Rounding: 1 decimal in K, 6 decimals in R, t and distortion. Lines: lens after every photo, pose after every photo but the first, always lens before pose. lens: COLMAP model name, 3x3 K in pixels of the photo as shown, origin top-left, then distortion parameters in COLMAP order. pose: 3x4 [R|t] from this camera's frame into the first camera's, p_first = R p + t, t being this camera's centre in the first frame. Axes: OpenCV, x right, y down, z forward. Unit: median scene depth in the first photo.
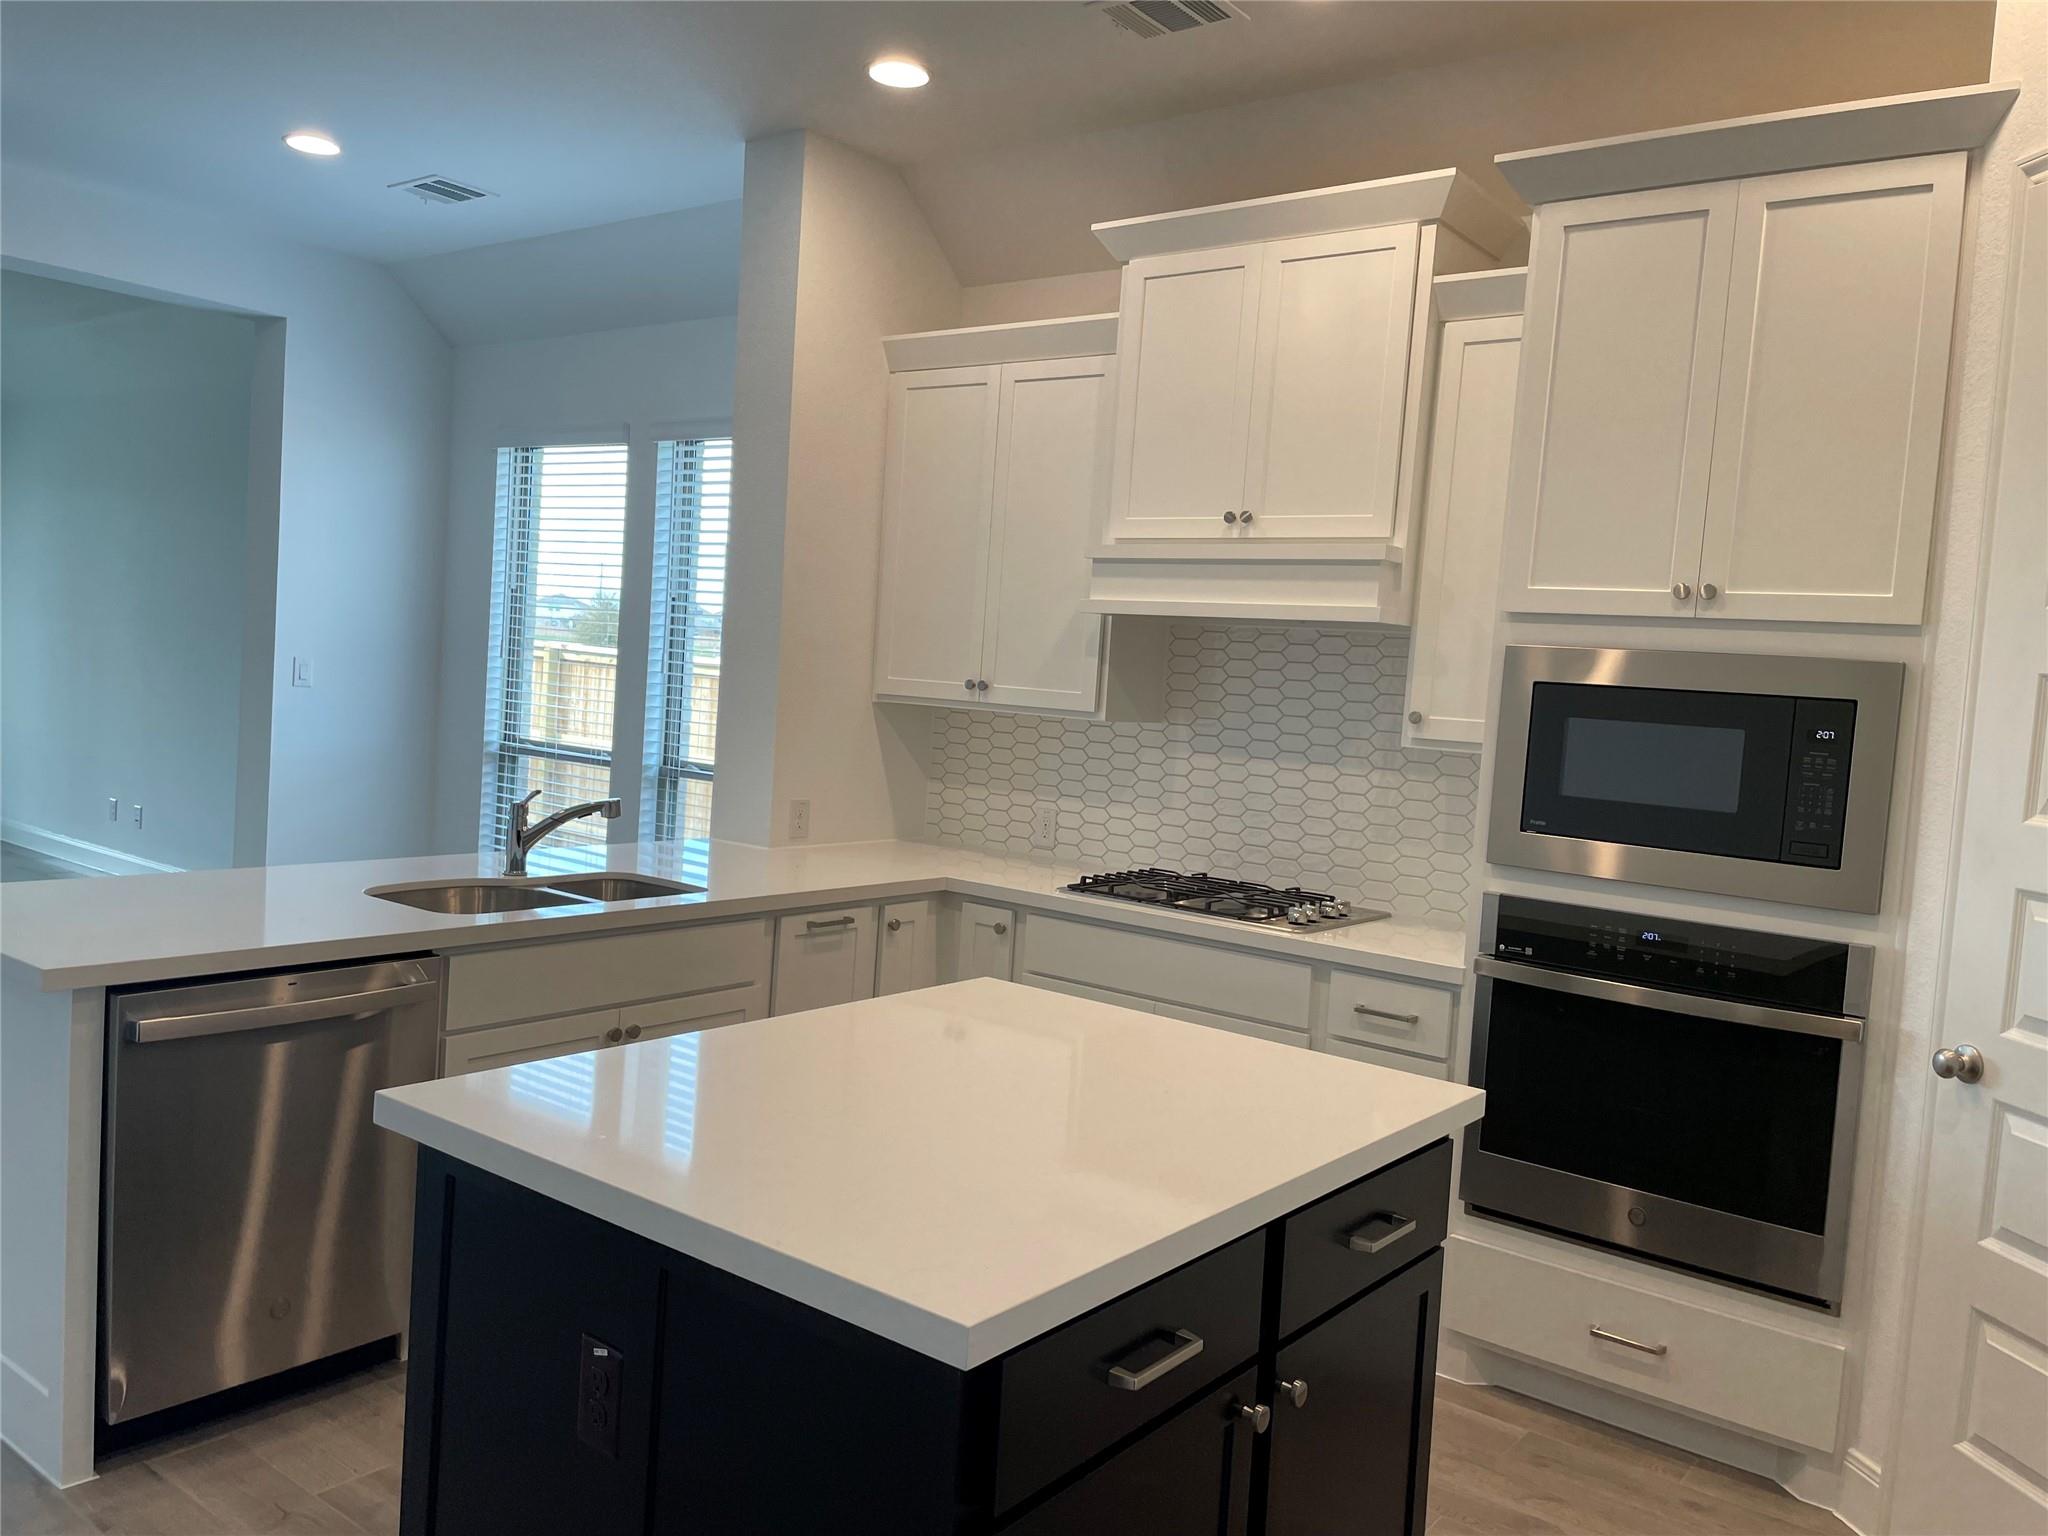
lens RADIAL K [[1544.8, 0, 1022.0], [0, 1544.8, 770.9], [0, 0, 1]] dist [0.094962, -0.125293]
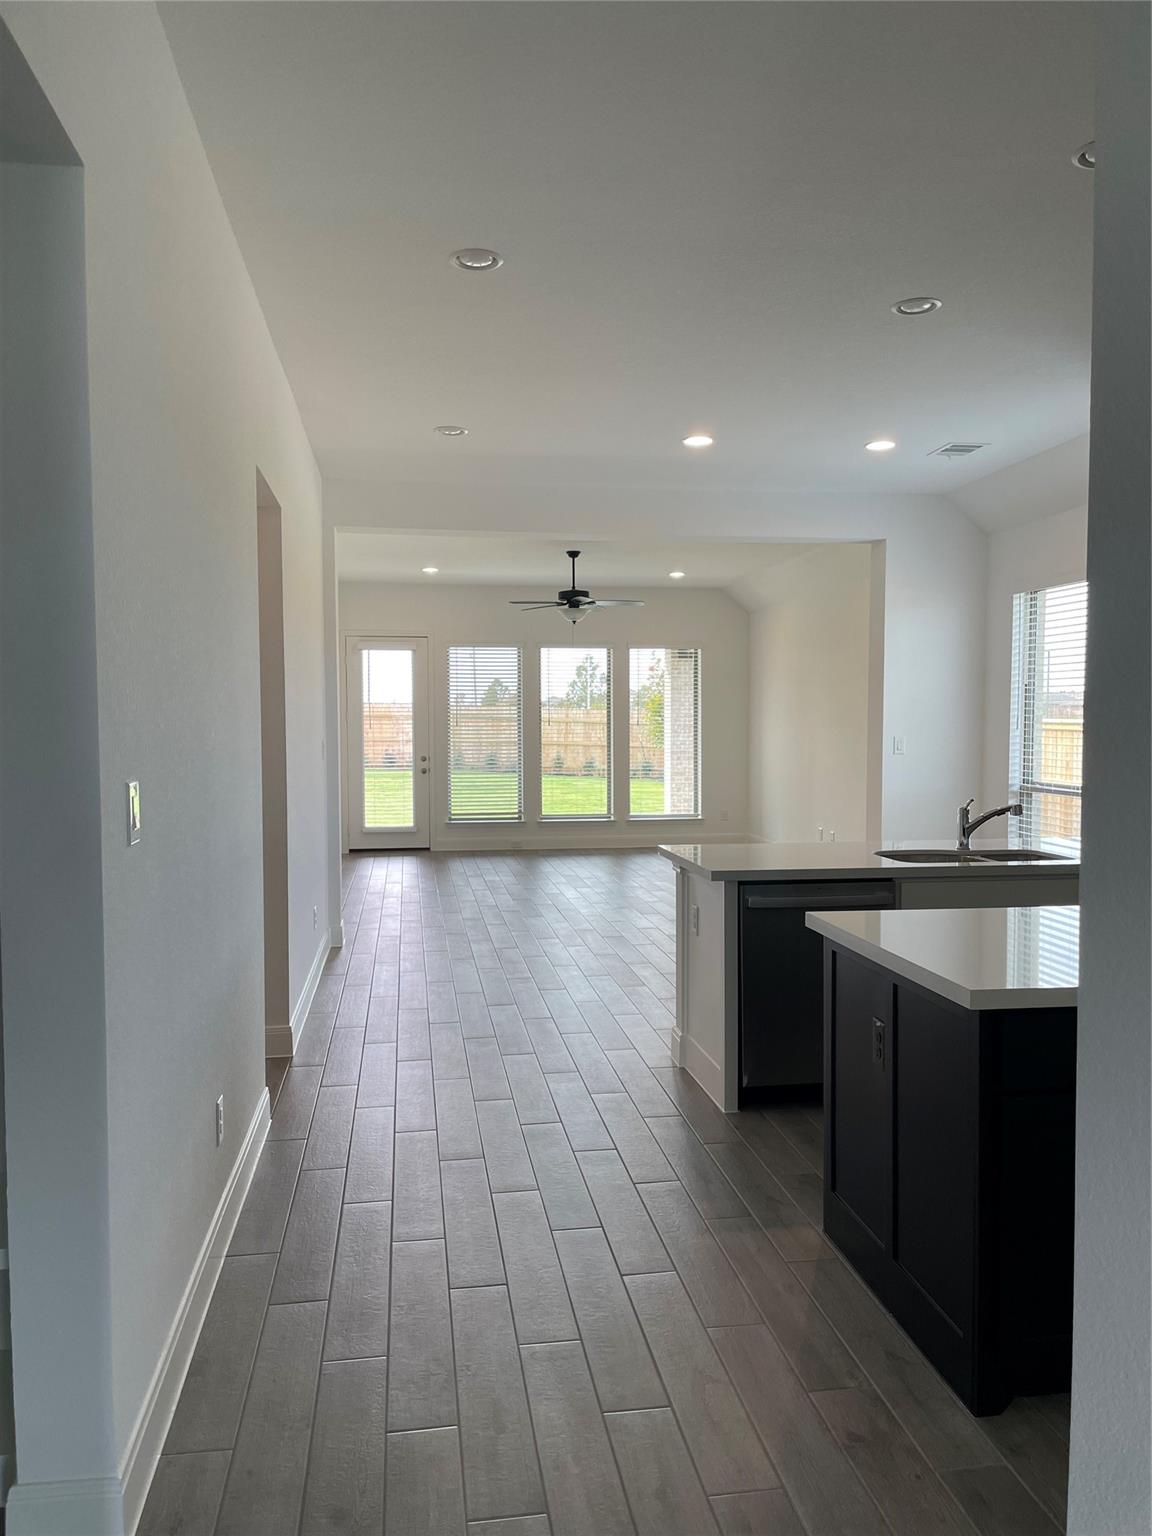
lens RADIAL K [[1158.6, 0, 583.6], [0, 1158.6, 774.9], [0, 0, 1]] dist [0.094962, -0.125293]
pose [[0.721364, -0.037374, -0.691547, 0.242403], [0.006489, 0.998864, -0.047213, 0.038069], [0.692525, 0.029570, 0.720787, -0.202597]]
